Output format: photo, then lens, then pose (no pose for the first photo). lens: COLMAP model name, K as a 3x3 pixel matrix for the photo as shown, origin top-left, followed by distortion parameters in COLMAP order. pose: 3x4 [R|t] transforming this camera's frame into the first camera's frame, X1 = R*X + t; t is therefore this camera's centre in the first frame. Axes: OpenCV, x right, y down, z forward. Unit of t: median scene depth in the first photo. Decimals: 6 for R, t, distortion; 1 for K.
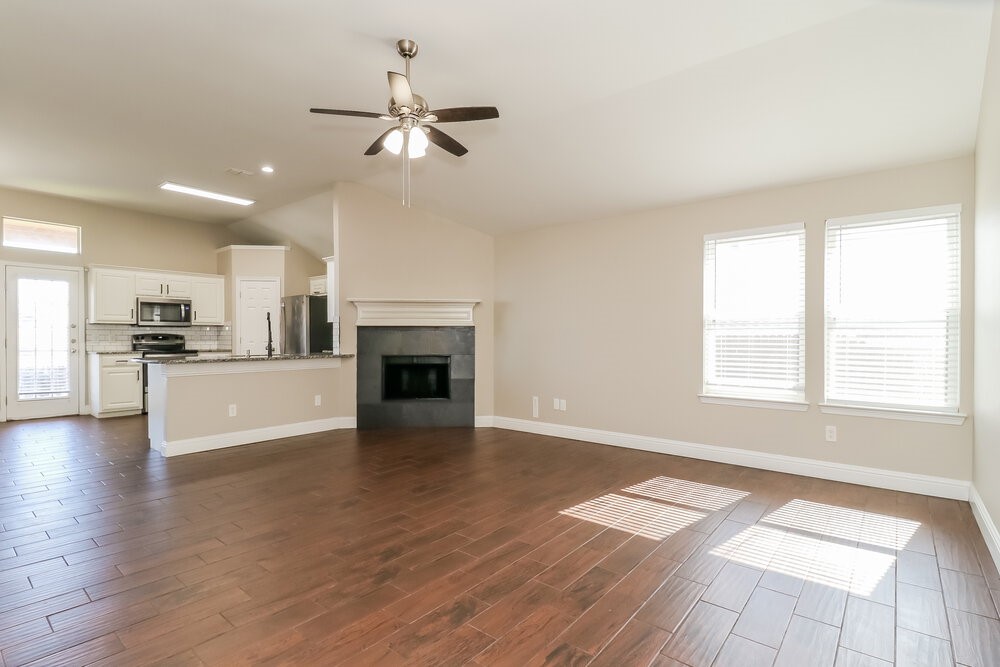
lens RADIAL K [[495.3, 0, 490.6], [0, 495.3, 336.9], [0, 0, 1]] dist [-0.000434, -0.000326]
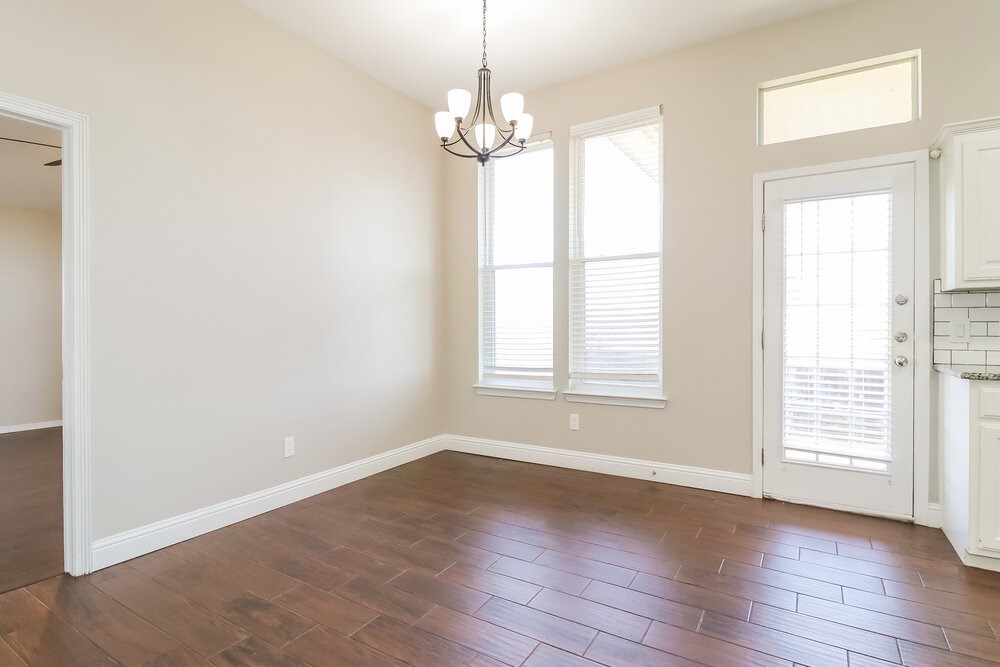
lens RADIAL K [[495.3, 0, 490.6], [0, 495.3, 336.9], [0, 0, 1]] dist [-0.000434, -0.000326]
pose [[0.136531, 0.010860, -0.990576, -0.486686], [0.001394, 0.999937, 0.011155, 0.003057], [0.990635, -0.002904, 0.136507, 0.611477]]
